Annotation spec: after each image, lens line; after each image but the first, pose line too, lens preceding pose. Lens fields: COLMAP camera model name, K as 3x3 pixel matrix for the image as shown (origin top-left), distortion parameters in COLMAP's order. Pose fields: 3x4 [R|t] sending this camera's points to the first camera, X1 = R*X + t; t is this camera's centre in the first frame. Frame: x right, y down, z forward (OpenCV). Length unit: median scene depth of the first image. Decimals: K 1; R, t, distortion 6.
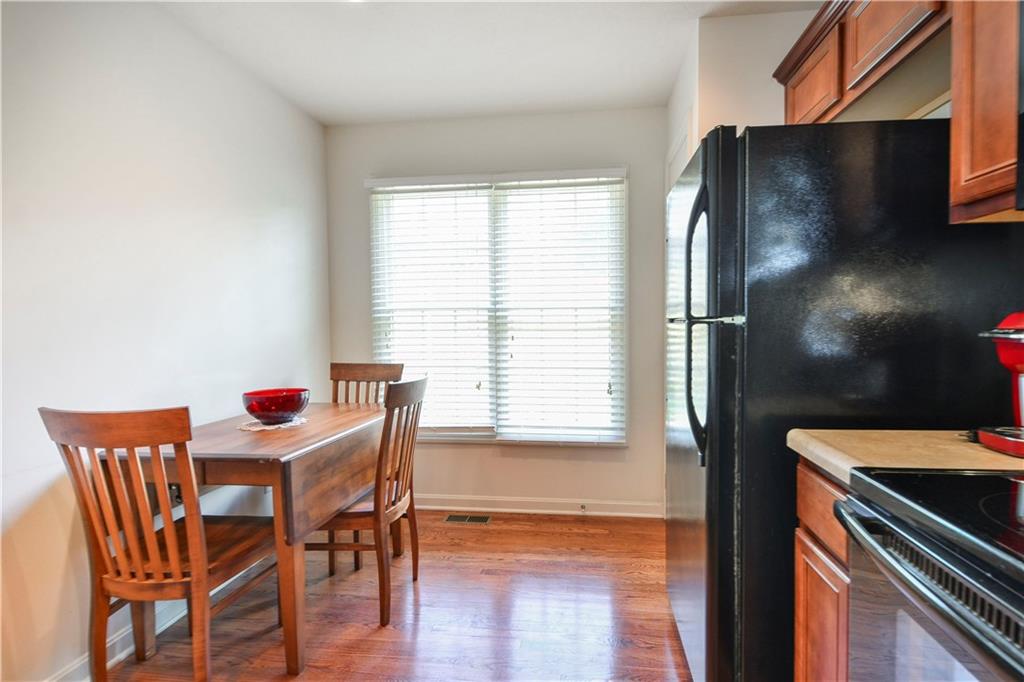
lens RADIAL K [[441.5, 0, 512.3], [0, 441.5, 339.3], [0, 0, 1]] dist [0.000472, 0.000014]
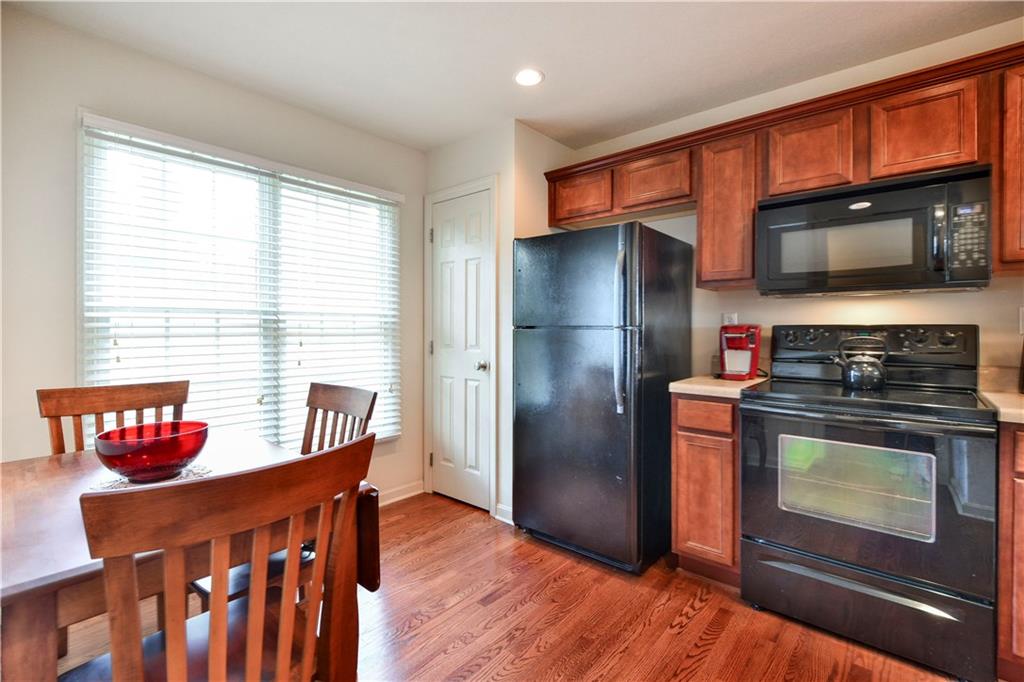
lens RADIAL K [[472.2, 0, 510.8], [0, 472.2, 334.4], [0, 0, 1]] dist [-0.004689, -0.000911]
pose [[0.561125, -0.002798, 0.827727, -0.549545], [0.022485, 0.999677, -0.011863, -0.002024], [-0.827426, 0.025268, 0.561006, 0.072910]]
